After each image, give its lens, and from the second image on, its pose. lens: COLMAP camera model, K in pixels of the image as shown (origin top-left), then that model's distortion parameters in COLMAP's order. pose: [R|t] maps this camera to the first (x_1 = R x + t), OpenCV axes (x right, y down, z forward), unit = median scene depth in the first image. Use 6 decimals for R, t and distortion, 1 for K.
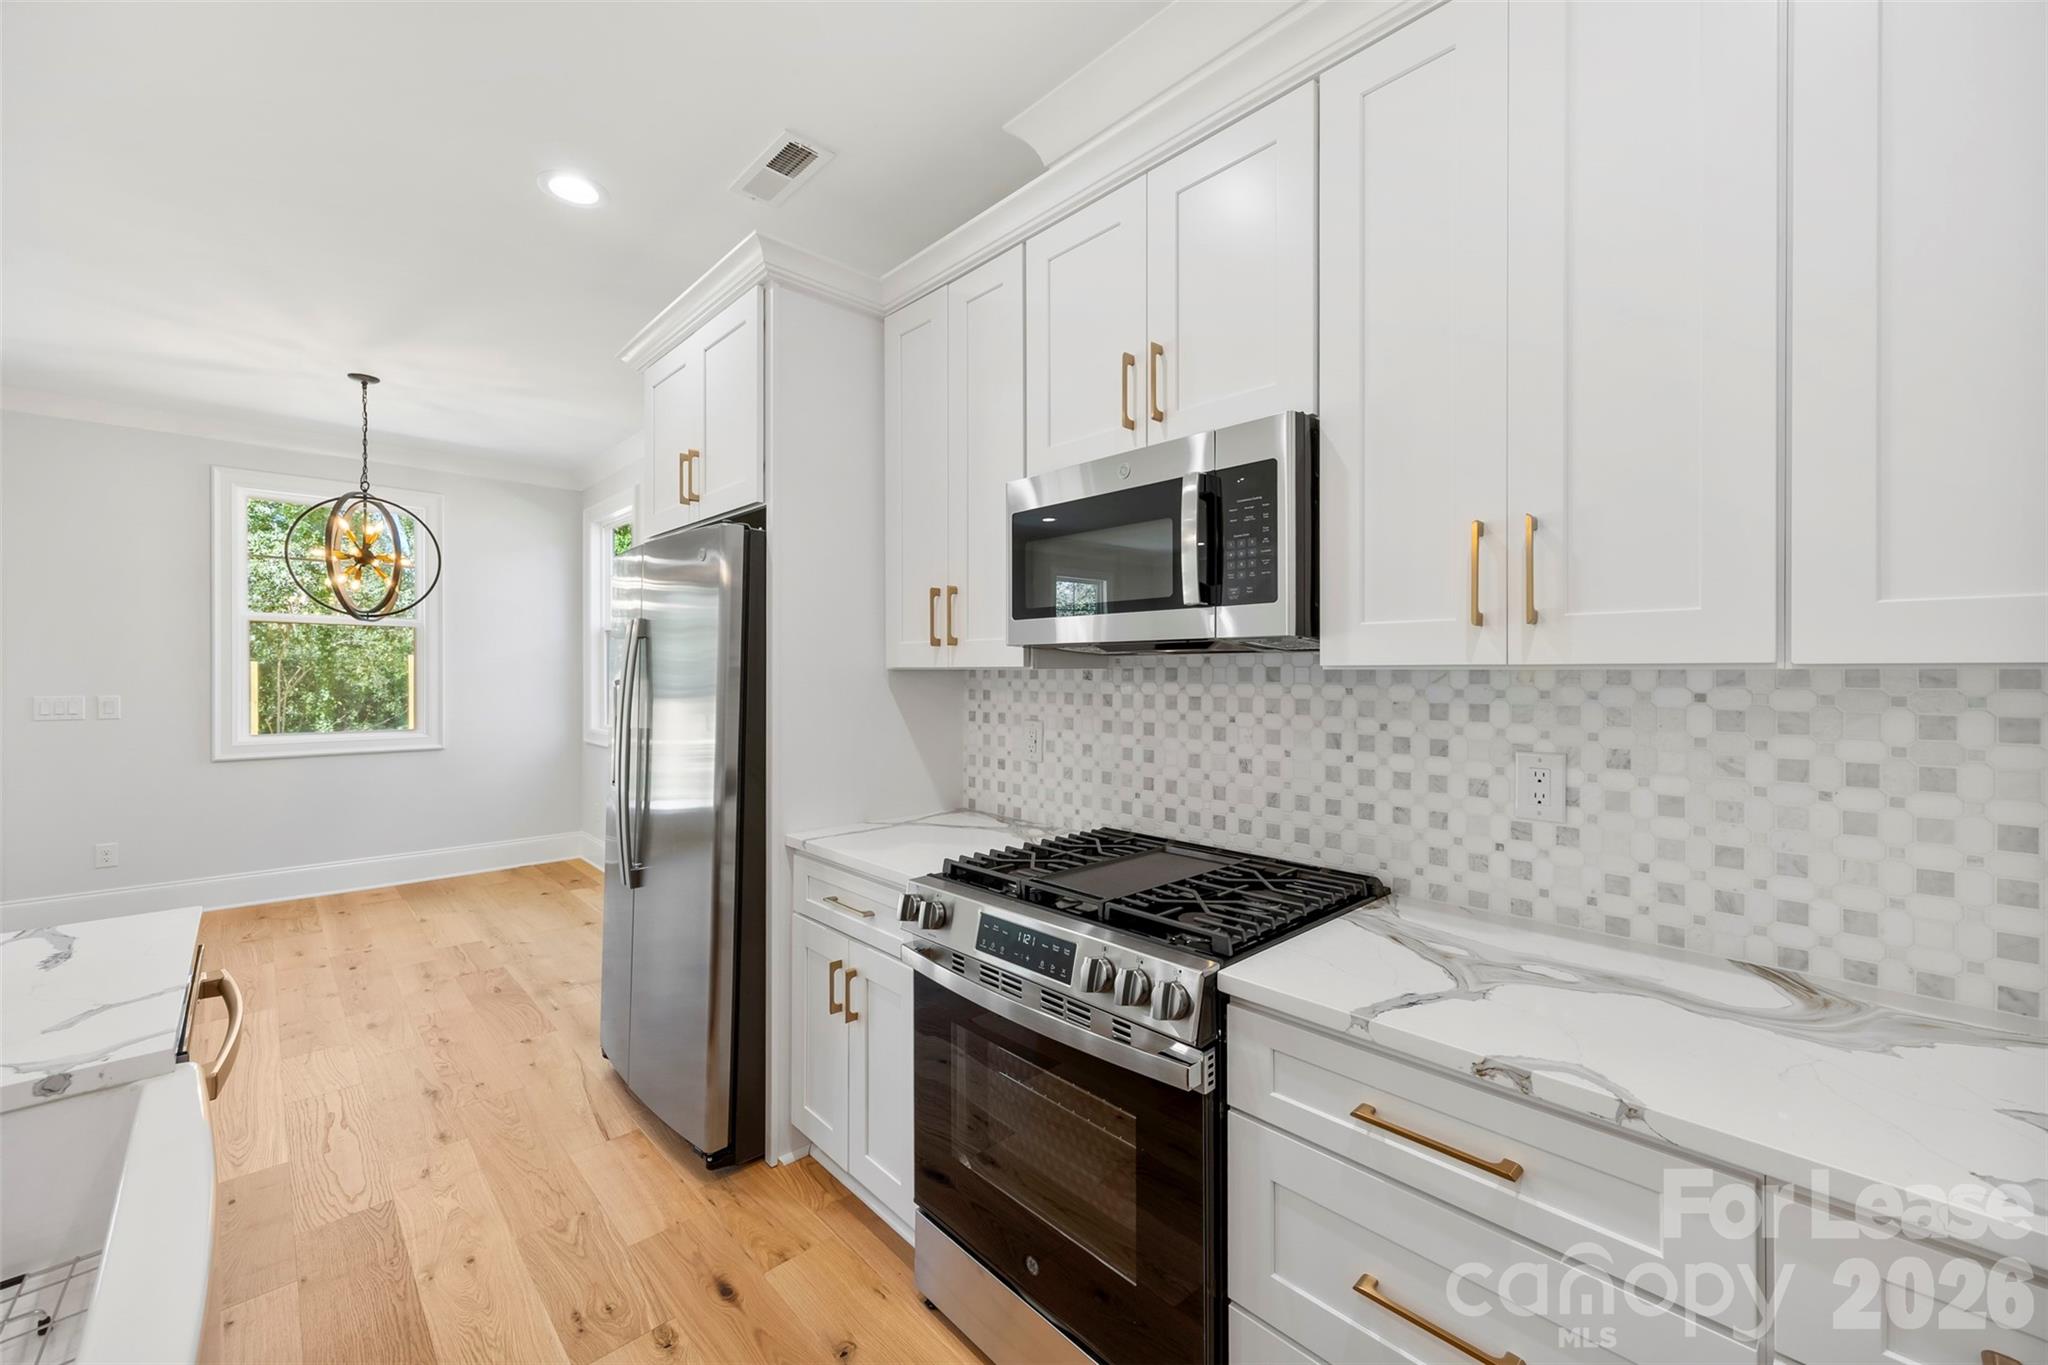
lens RADIAL K [[809.1, 0, 1021.2], [0, 809.1, 671.2], [0, 0, 1]] dist [0.005449, 0.000078]
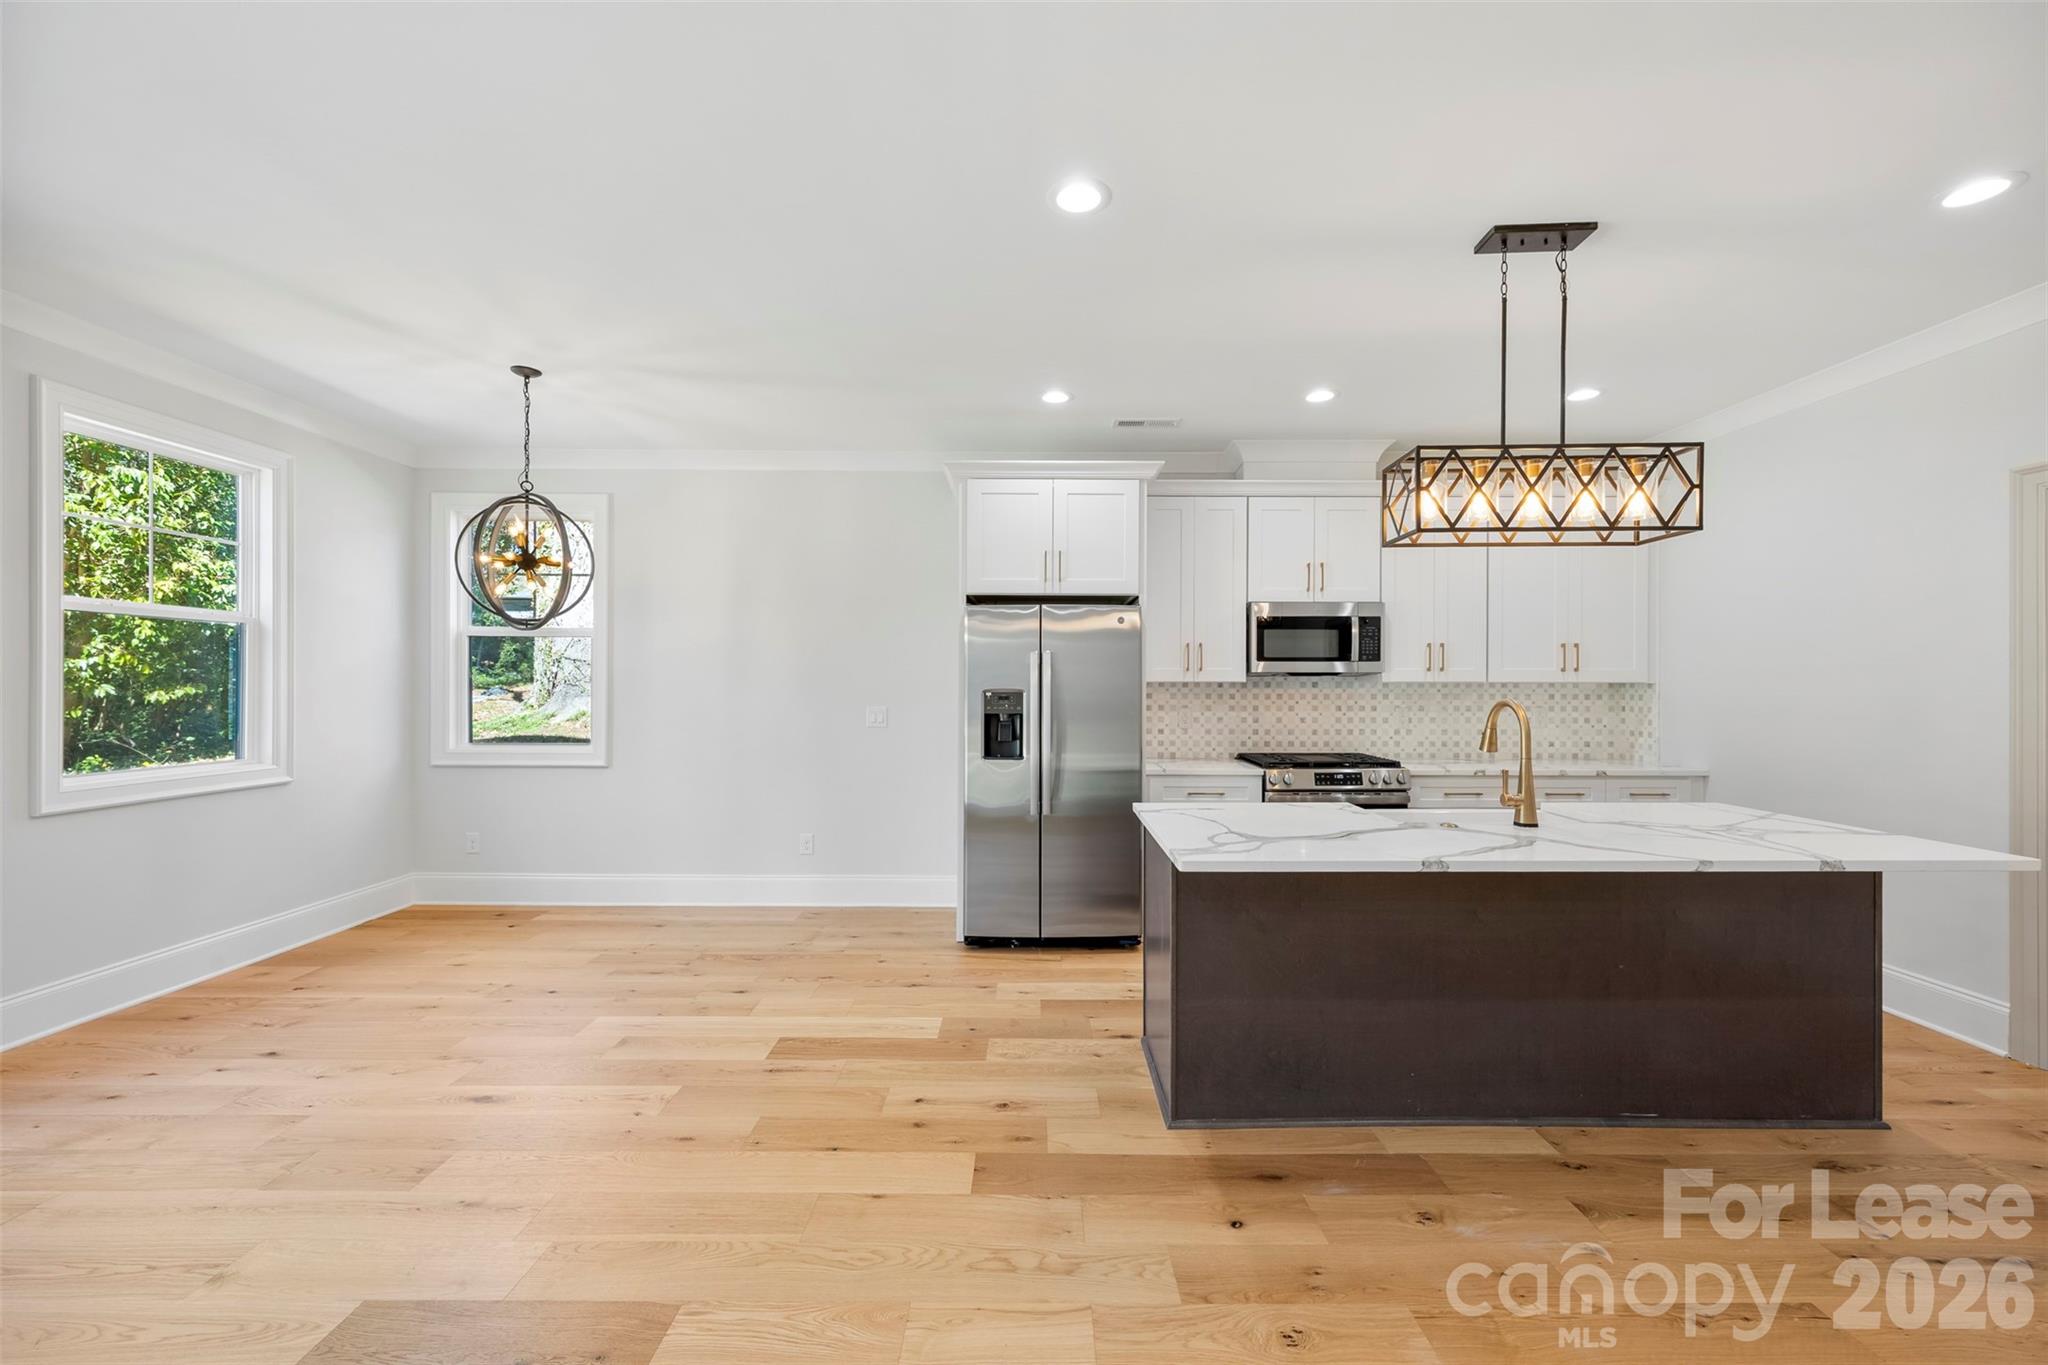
lens RADIAL K [[810.8, 0, 1037.2], [0, 810.8, 682.9], [0, 0, 1]] dist [0.003361, -0.000180]
pose [[0.685857, 0.000055, 0.727736, -2.402015], [-0.000987, 0.999999, 0.000854, -0.003547], [-0.727735, -0.001304, 0.685857, -0.167560]]
